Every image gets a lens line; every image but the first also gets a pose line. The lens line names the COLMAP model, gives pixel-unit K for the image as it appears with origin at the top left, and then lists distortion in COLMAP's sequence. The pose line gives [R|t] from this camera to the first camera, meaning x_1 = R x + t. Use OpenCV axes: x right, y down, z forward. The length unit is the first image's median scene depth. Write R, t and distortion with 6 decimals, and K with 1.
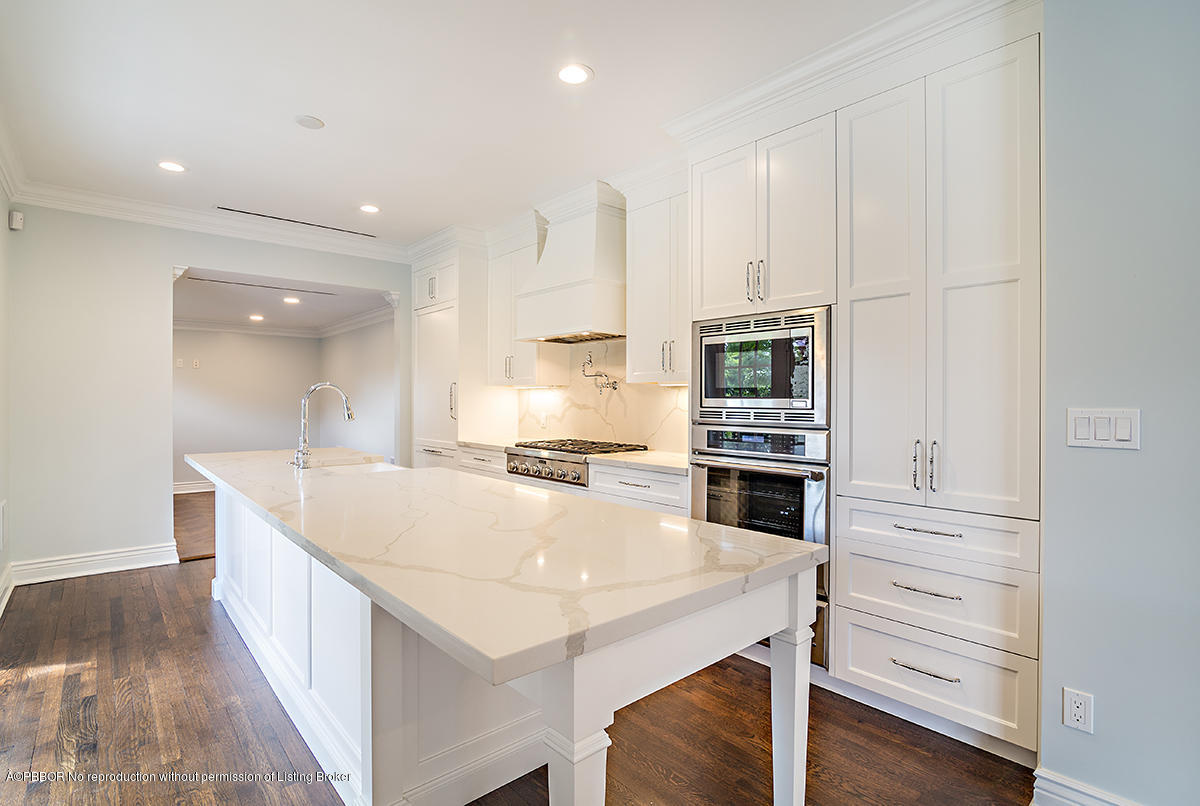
lens RADIAL K [[576.0, 0, 597.5], [0, 576.0, 399.7], [0, 0, 1]] dist [-0.030803, -0.000173]
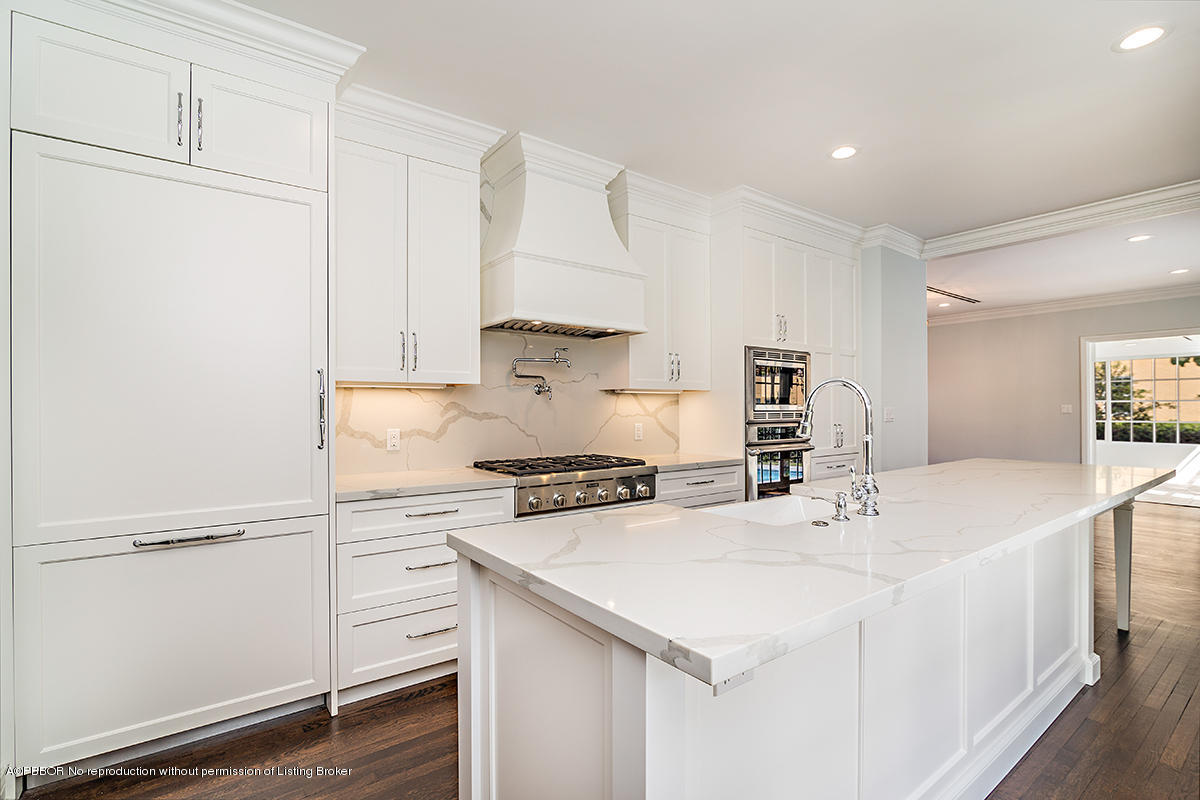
lens RADIAL K [[559.9, 0, 594.8], [0, 559.9, 411.0], [0, 0, 1]] dist [-0.019431, 0.000279]
pose [[0.077861, -0.000503, 0.996964, -1.159464], [0.007109, 0.999975, -0.000051, 0.010475], [-0.996939, 0.007091, 0.077862, 1.275019]]
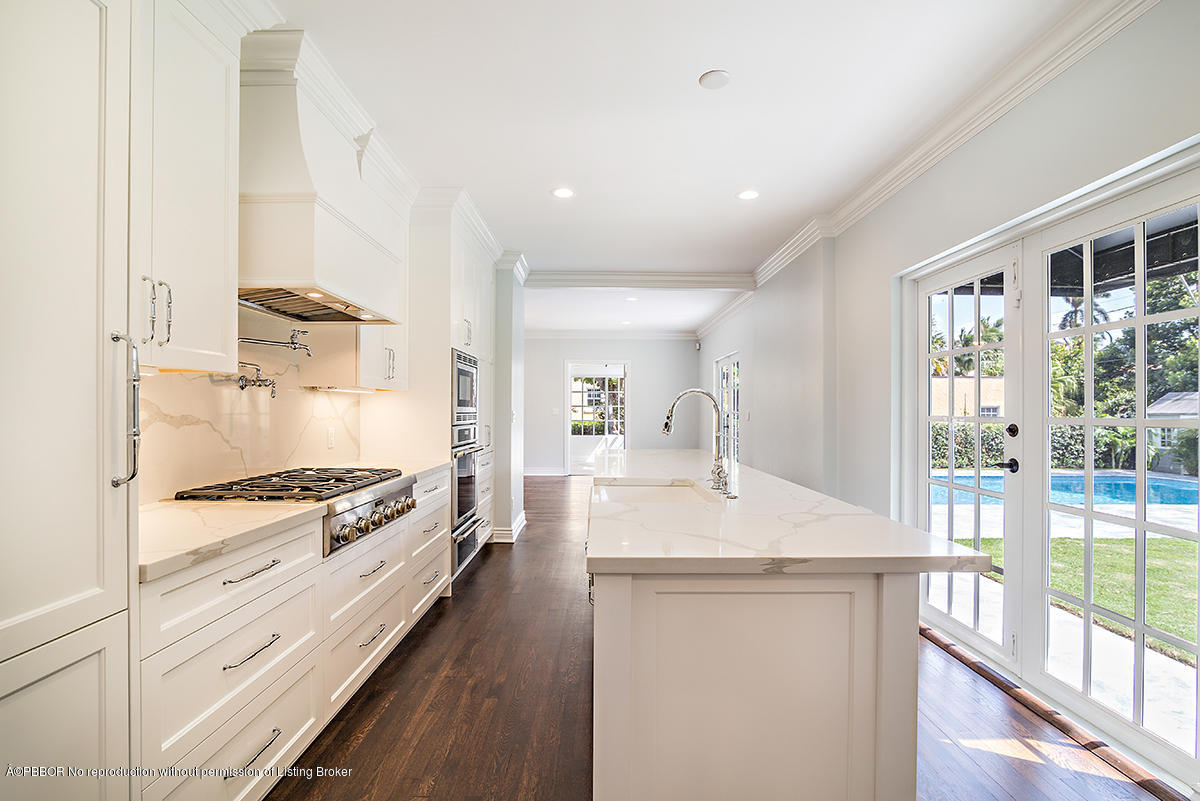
lens RADIAL K [[559.9, 0, 594.8], [0, 559.9, 411.5], [0, 0, 1]] dist [-0.019431, 0.000279]
pose [[-0.749995, -0.007954, 0.661396, -0.939695], [-0.007435, 0.999966, 0.003594, 0.000594], [-0.661402, -0.002222, -0.750028, 1.778284]]
